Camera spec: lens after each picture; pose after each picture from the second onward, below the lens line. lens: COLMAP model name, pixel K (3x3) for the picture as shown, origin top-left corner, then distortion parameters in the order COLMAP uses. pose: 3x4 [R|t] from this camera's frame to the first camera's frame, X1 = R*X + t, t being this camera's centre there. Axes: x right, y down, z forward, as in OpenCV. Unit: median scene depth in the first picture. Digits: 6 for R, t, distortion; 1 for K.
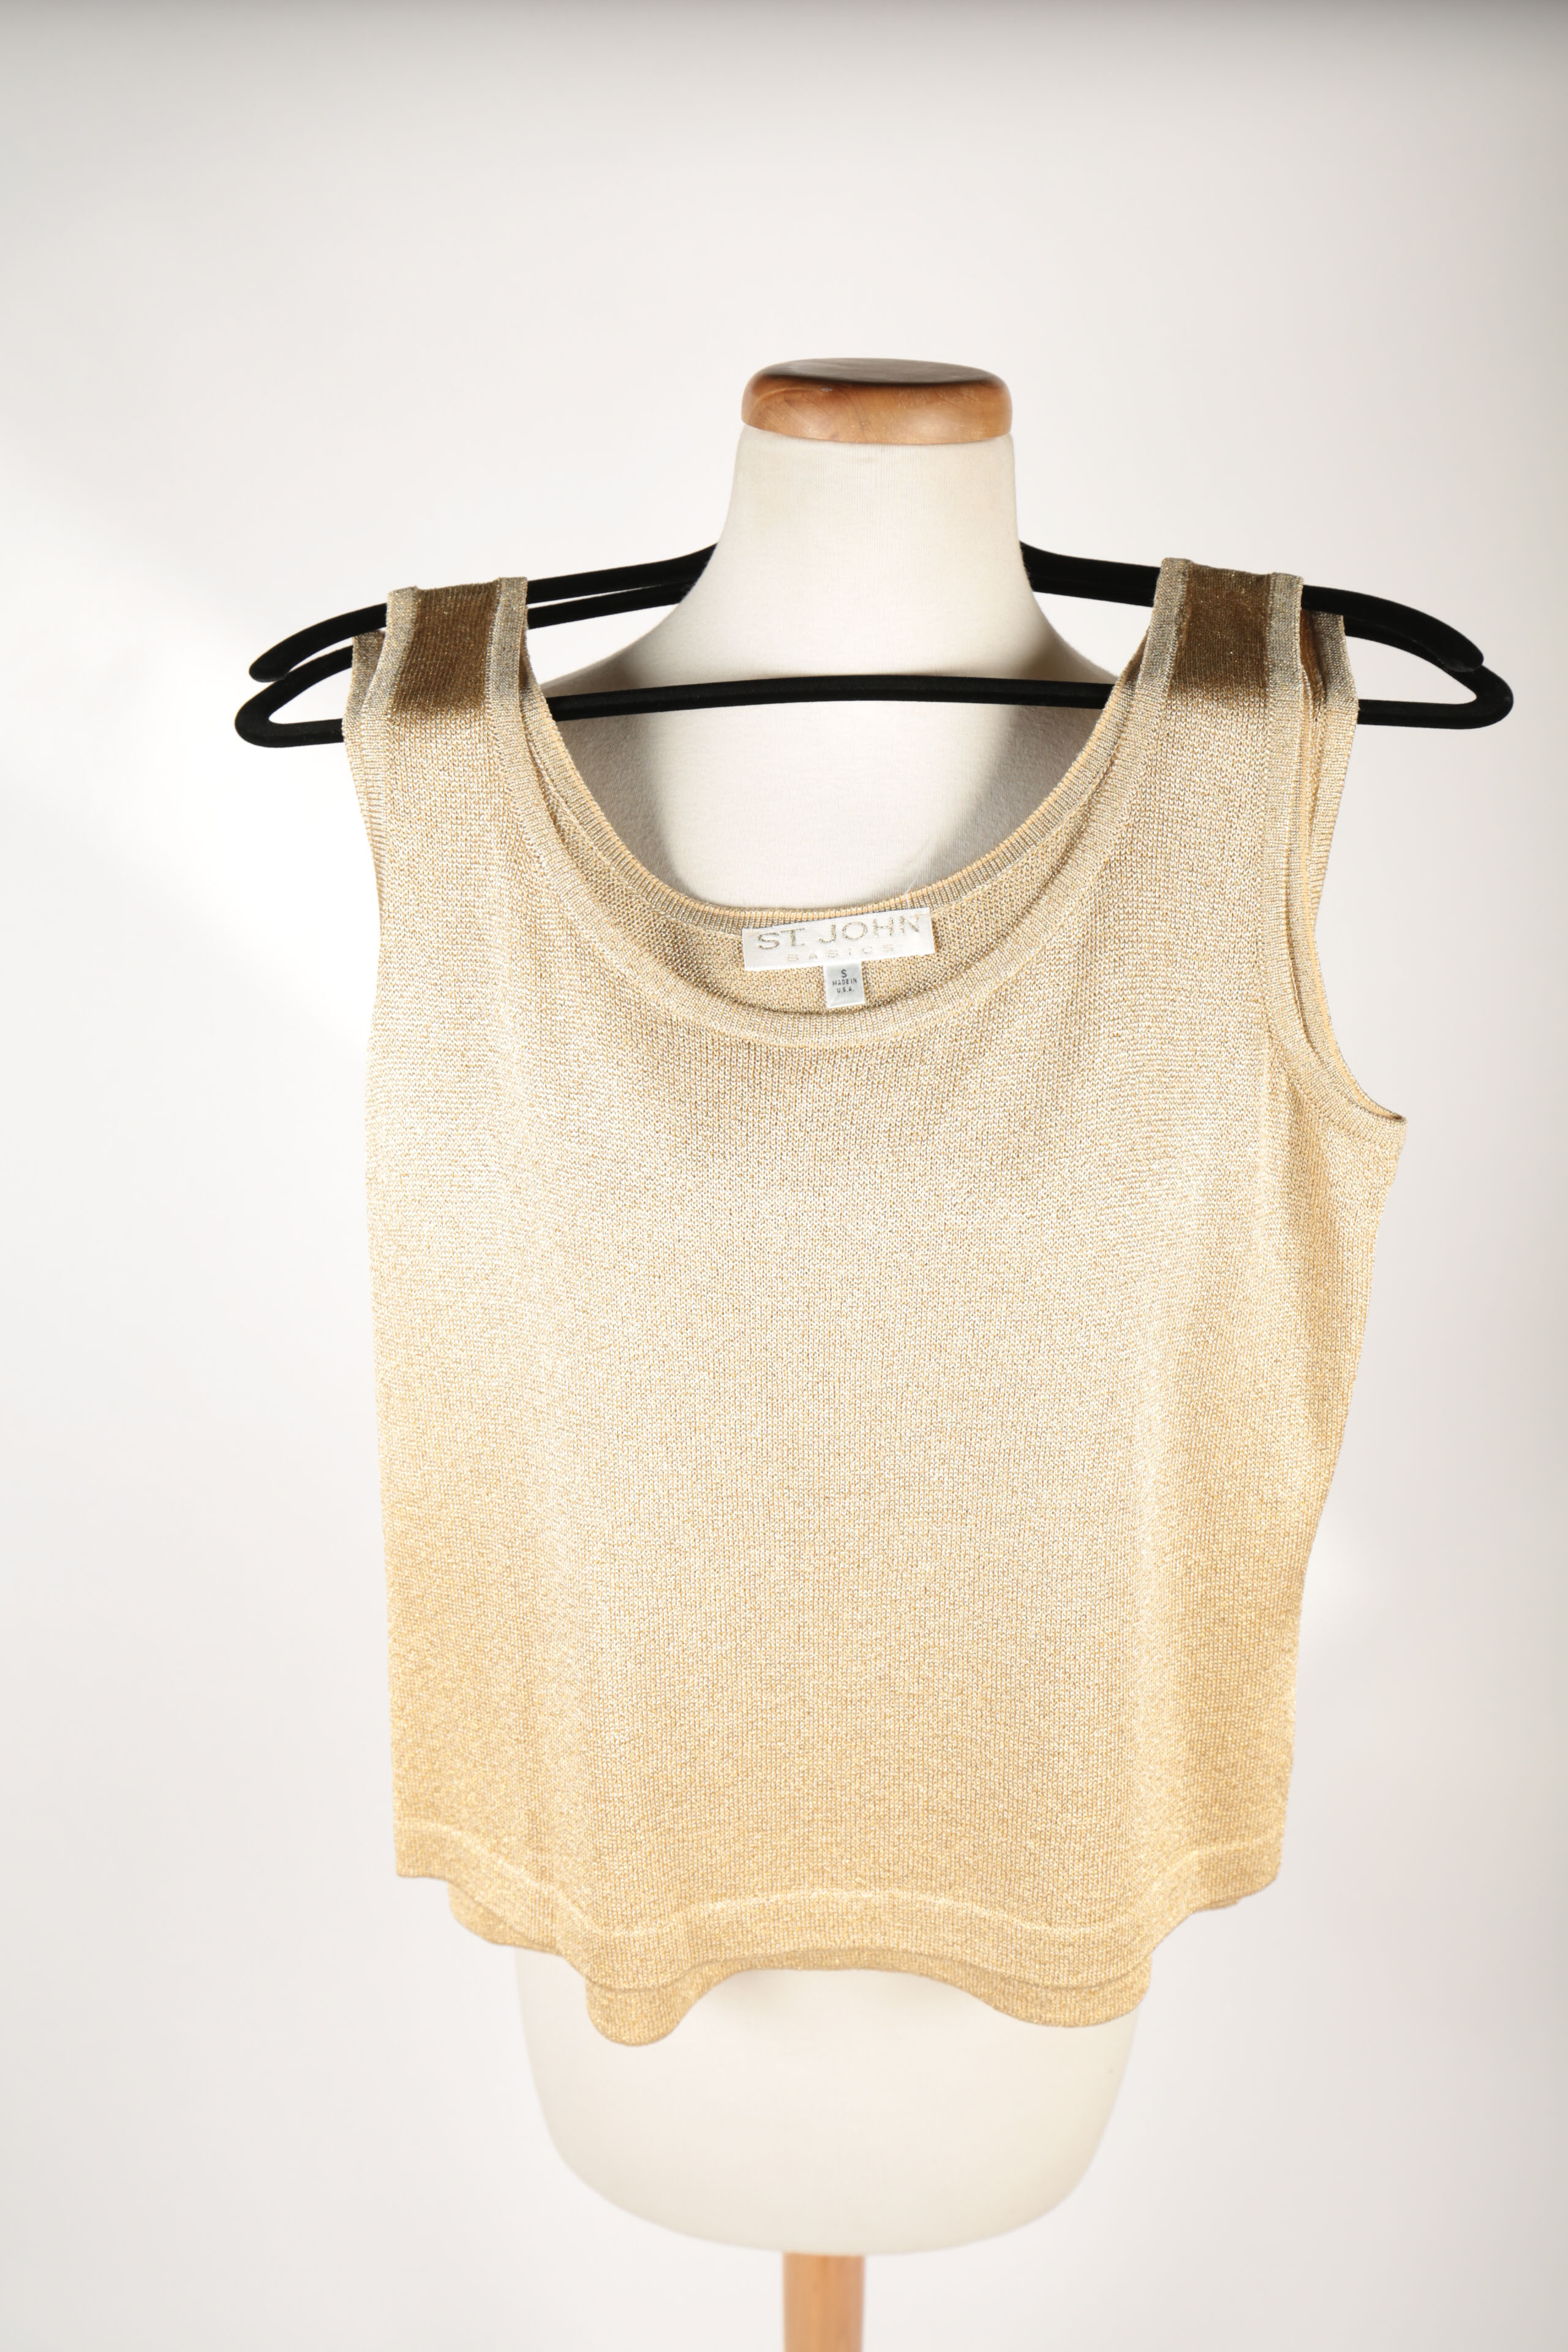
lens RADIAL K [[2184.0, 0, 791.7], [0, 2184.0, 1170.4], [0, 0, 1]] dist [0.042655, -0.015333]
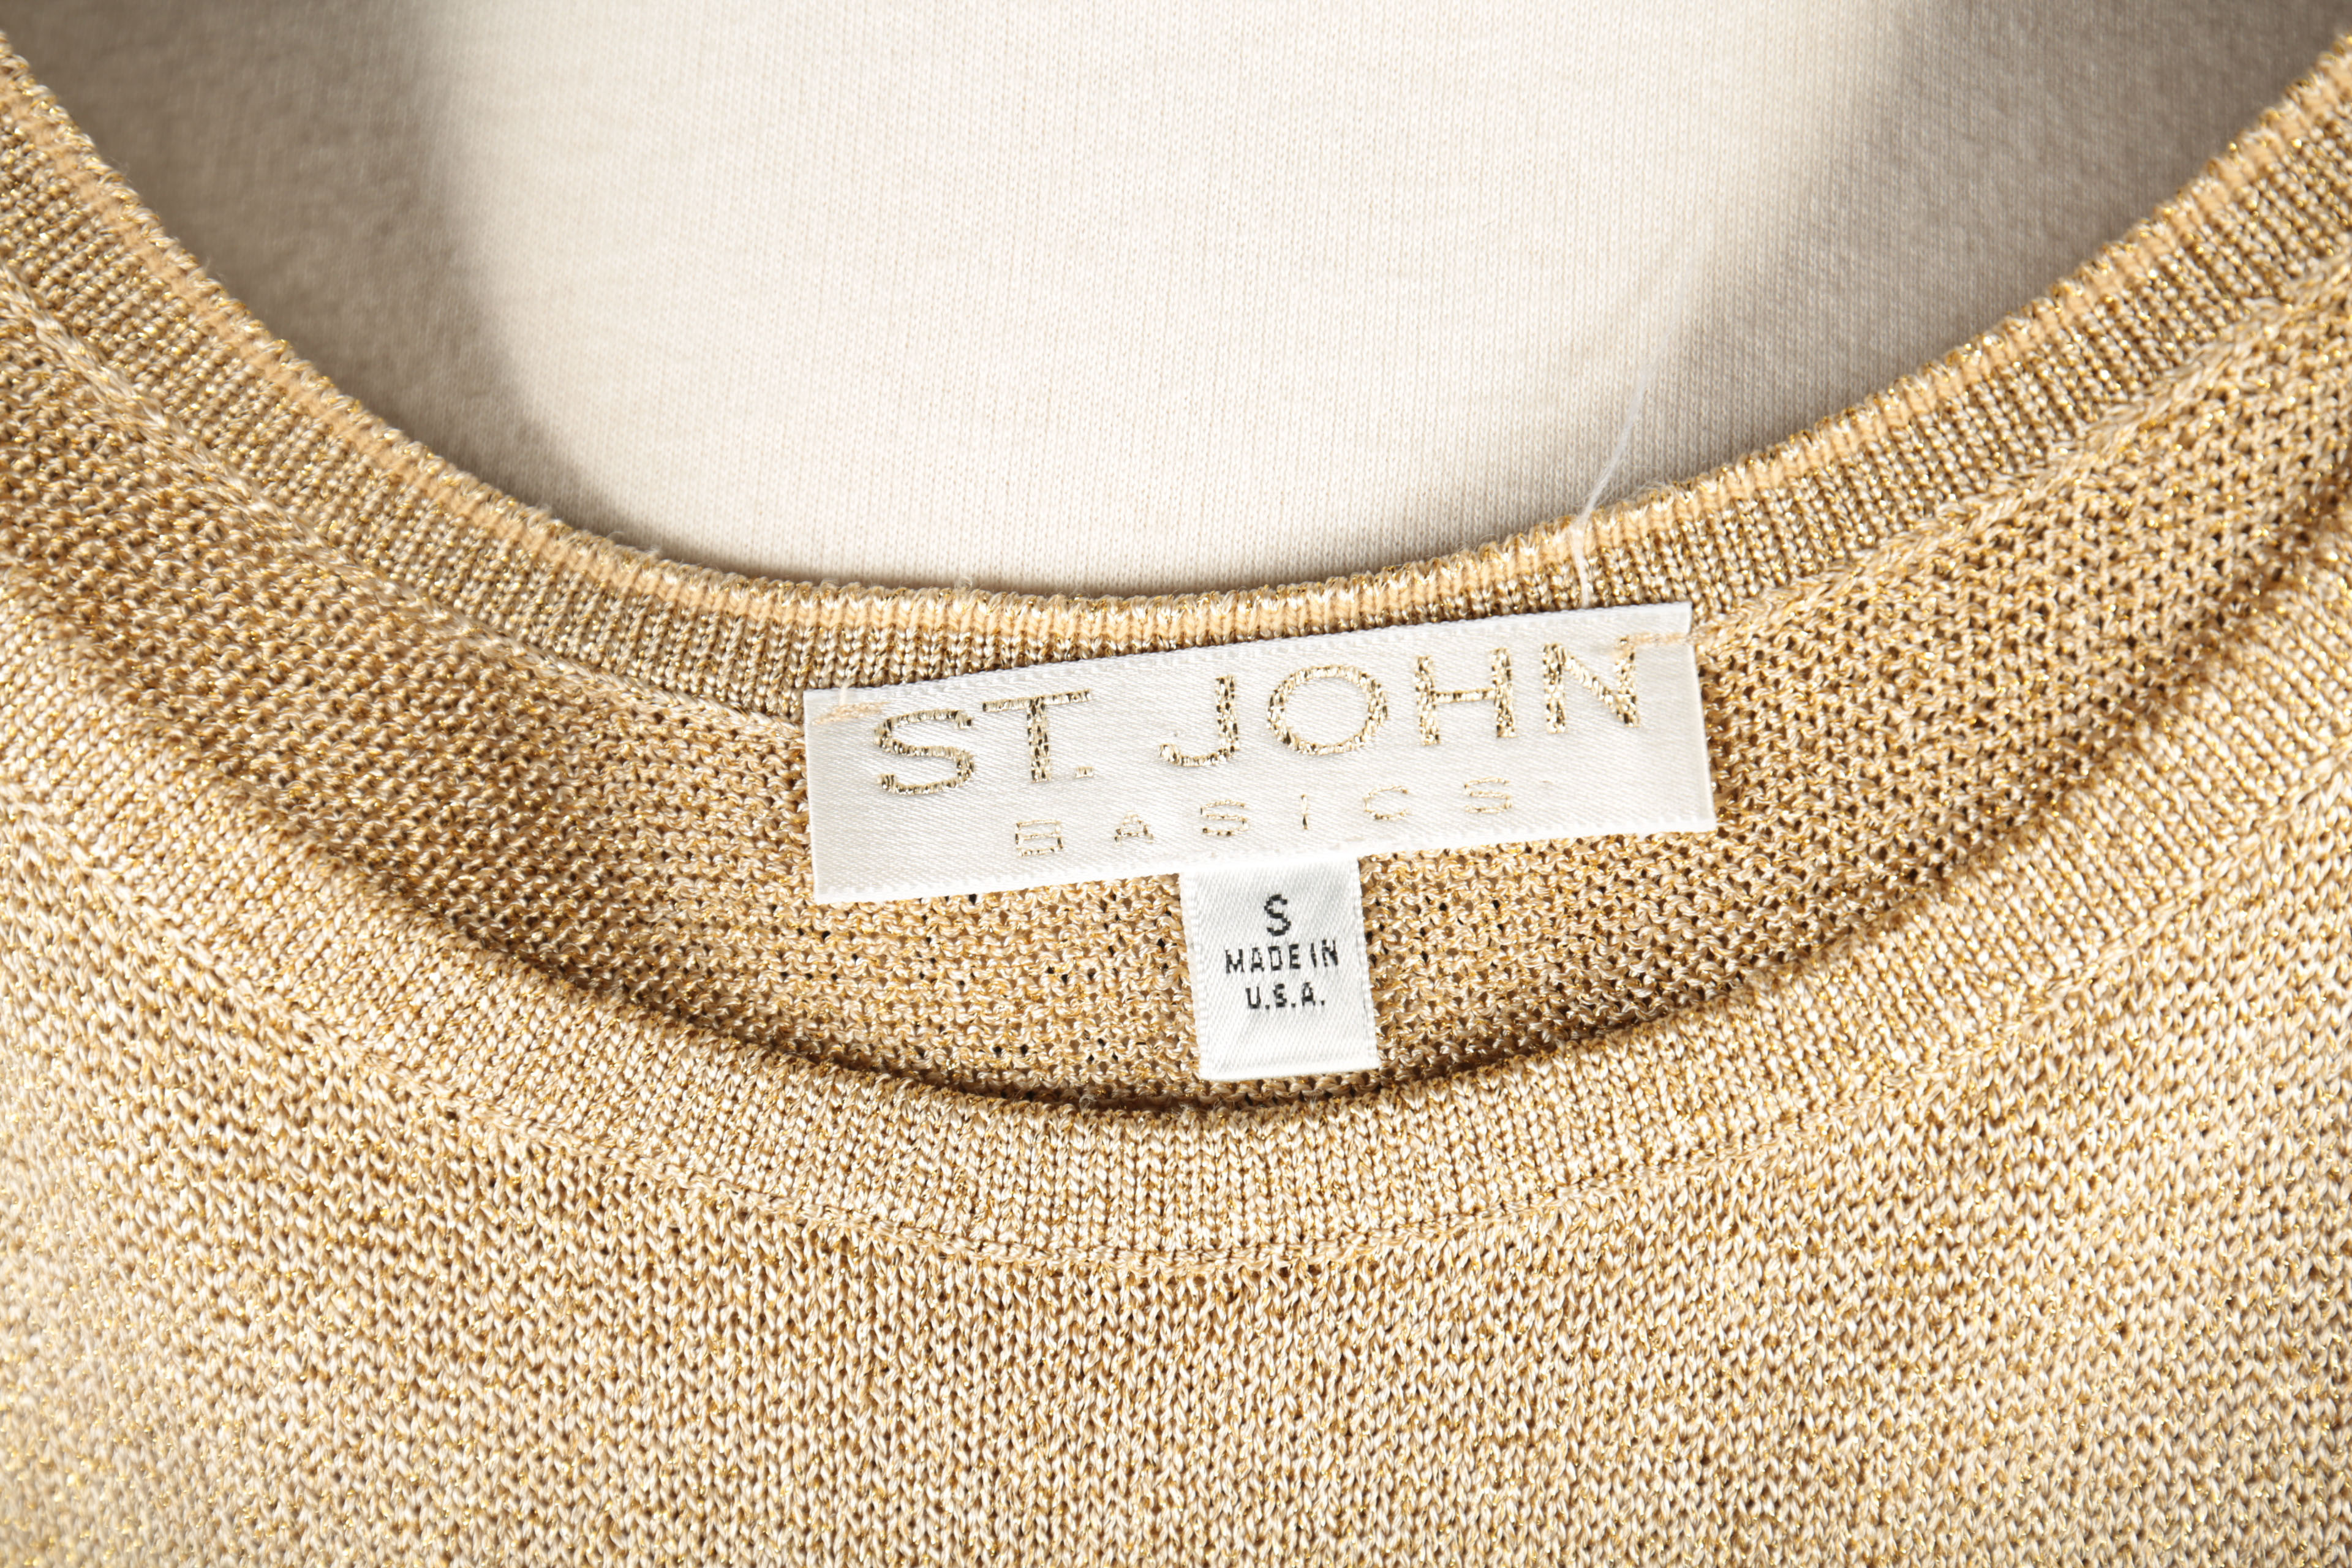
lens RADIAL K [[2184.0, 0, 1164.1], [0, 2184.0, 787.7], [0, 0, 1]] dist [0.042655, -0.015333]
pose [[0.999840, -0.011328, -0.013827, 0.015979], [0.013978, 0.977638, 0.209829, -0.147050], [0.011141, -0.209989, 0.977640, 0.791975]]
